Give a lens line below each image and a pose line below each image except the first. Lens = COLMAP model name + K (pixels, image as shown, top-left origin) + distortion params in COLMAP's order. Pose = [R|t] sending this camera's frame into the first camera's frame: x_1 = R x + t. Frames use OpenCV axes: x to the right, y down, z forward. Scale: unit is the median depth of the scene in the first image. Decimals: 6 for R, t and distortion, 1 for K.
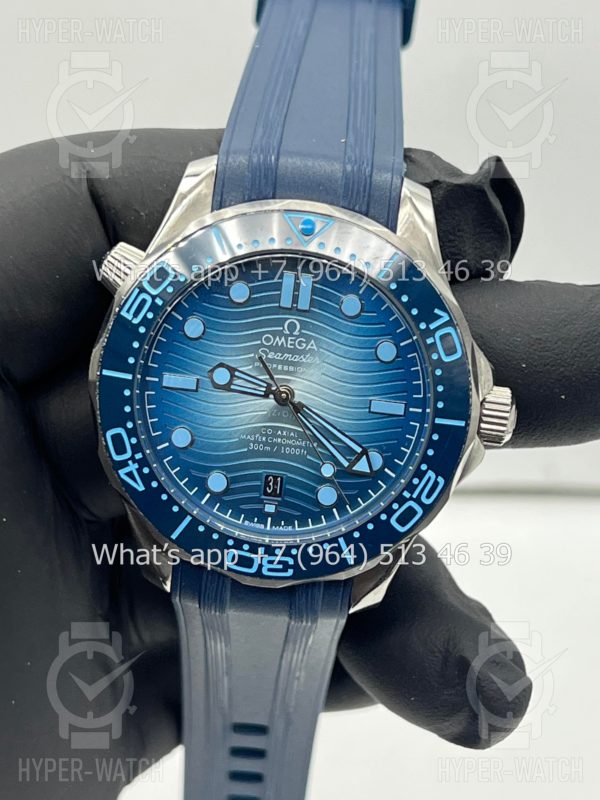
lens RADIAL K [[1855.5, 0, 300.0], [0, 1855.5, 400.0], [0, 0, 1]] dist [0.211545, 0.203267]
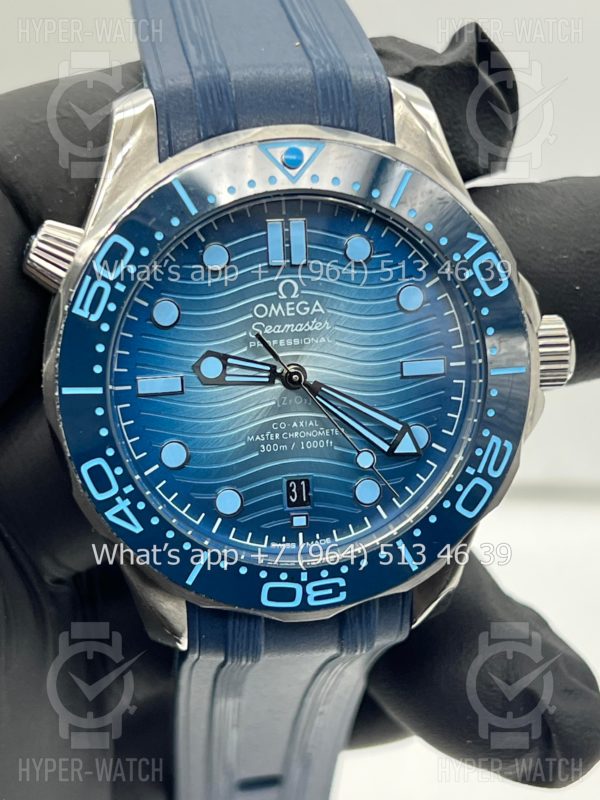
lens RADIAL K [[1855.5, 0, 300.0], [0, 1855.5, 400.0], [0, 0, 1]] dist [0.211545, 0.203267]
pose [[0.971823, -0.188854, 0.141045, -0.118647], [0.185490, 0.981959, 0.036746, -0.021251], [-0.145440, -0.009548, 0.989321, 0.224337]]
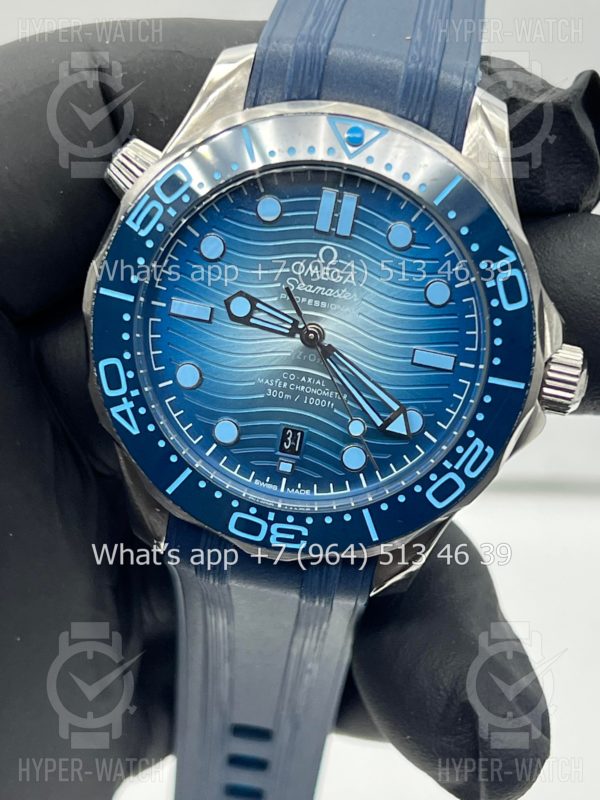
lens RADIAL K [[1855.5, 0, 300.0], [0, 1855.5, 400.0], [0, 0, 1]] dist [0.211545, 0.203267]
pose [[0.996065, 0.080802, -0.036414, 0.018948], [-0.079750, 0.996379, 0.029477, 0.002291], [0.038664, -0.026457, 0.998902, 0.156539]]
